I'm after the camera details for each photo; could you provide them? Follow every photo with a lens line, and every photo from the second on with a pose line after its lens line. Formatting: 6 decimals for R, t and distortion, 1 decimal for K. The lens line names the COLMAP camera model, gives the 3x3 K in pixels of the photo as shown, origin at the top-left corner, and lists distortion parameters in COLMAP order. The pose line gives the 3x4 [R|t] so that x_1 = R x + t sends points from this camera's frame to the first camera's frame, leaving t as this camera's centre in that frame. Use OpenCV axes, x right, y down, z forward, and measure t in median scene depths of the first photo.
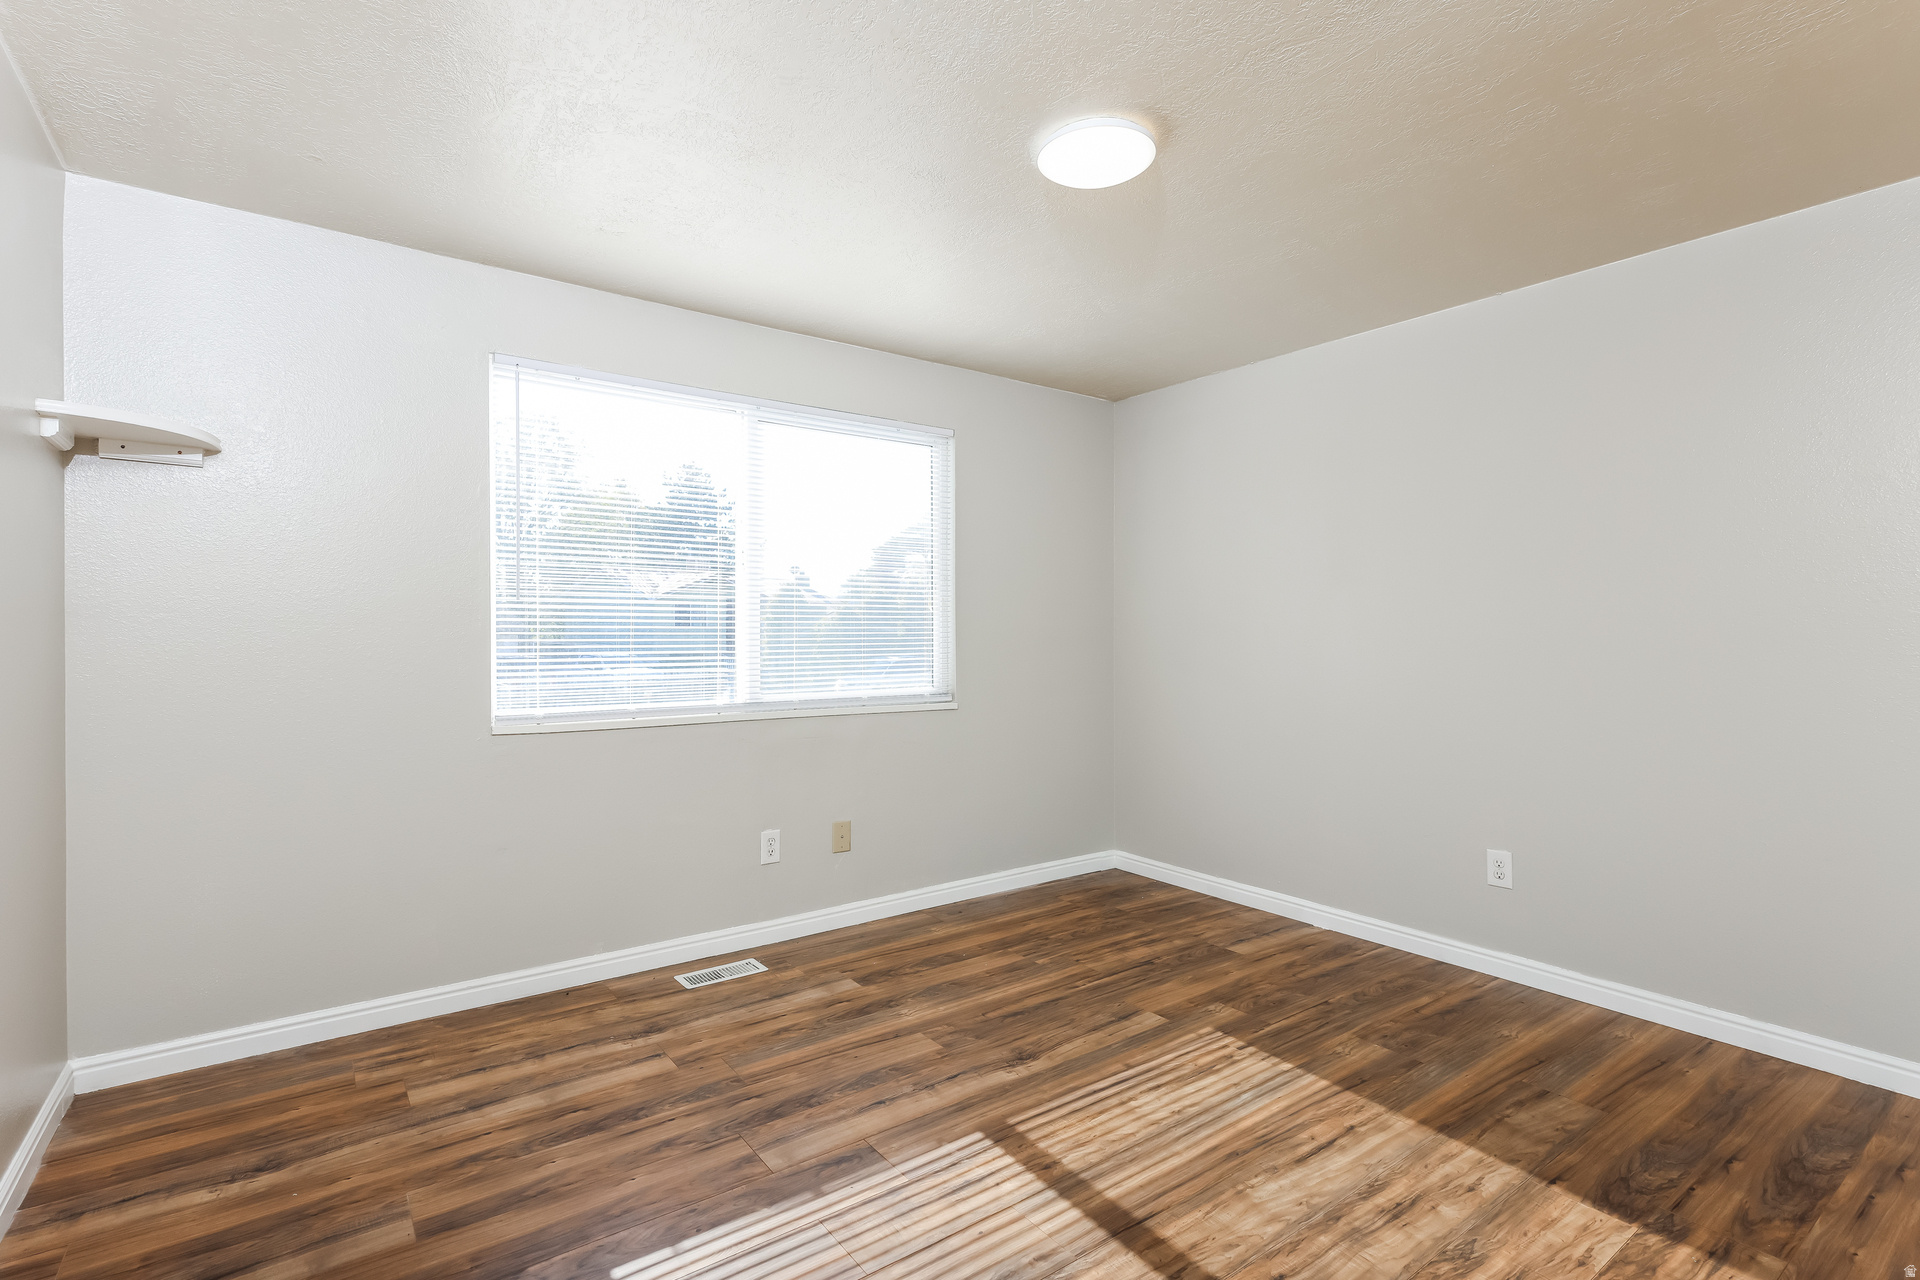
lens RADIAL K [[902.7, 0, 960.1], [0, 902.7, 633.3], [0, 0, 1]] dist [0.005520, -0.000015]
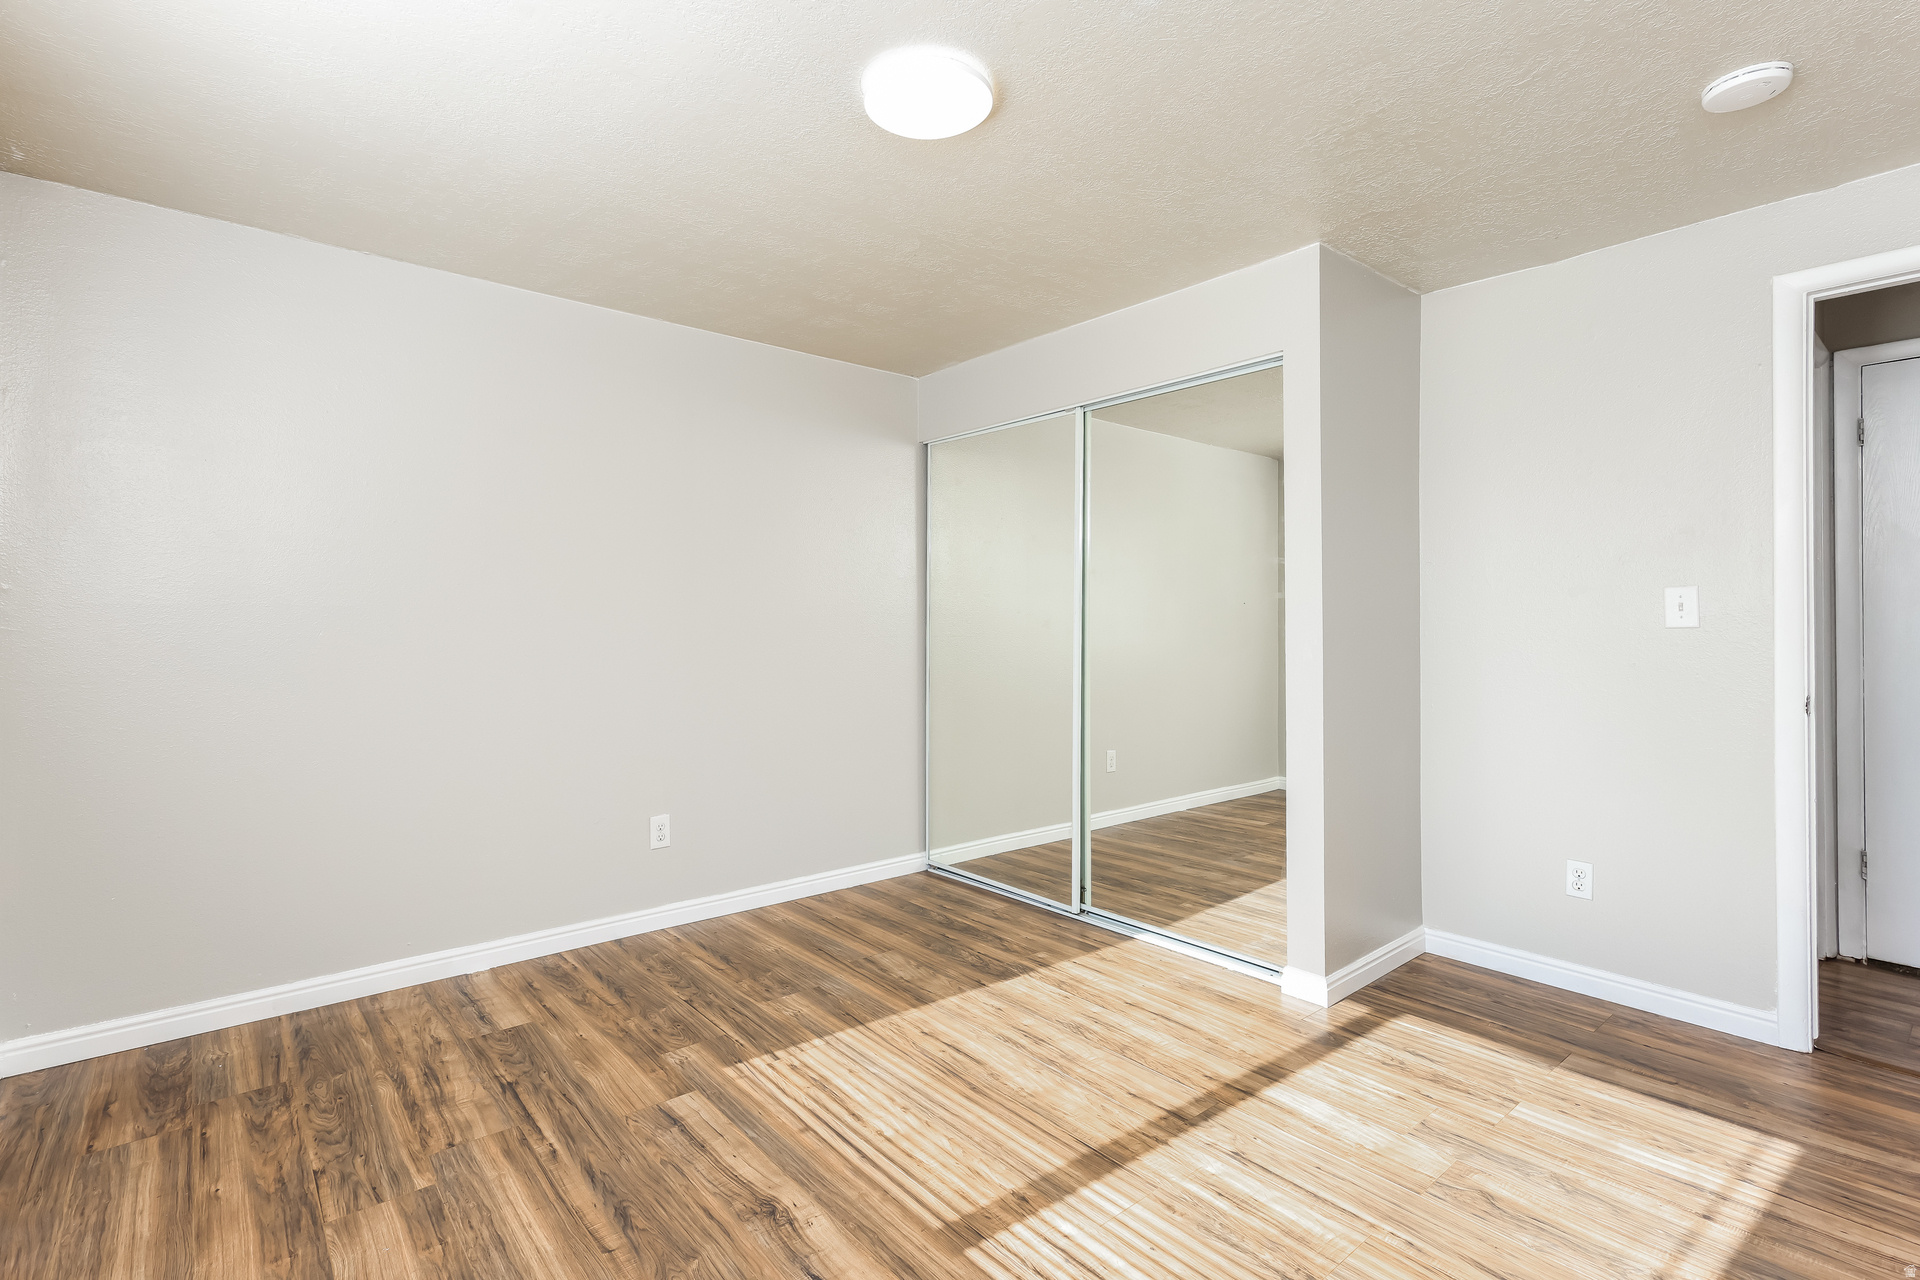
lens RADIAL K [[902.7, 0, 904.6], [0, 902.7, 607.5], [0, 0, 1]] dist [0.005520, -0.000015]
pose [[-0.040240, 0.019250, 0.999005, -0.647302], [0.000065, 0.999814, -0.019263, 0.009487], [-0.999190, -0.000710, -0.040234, 0.913876]]
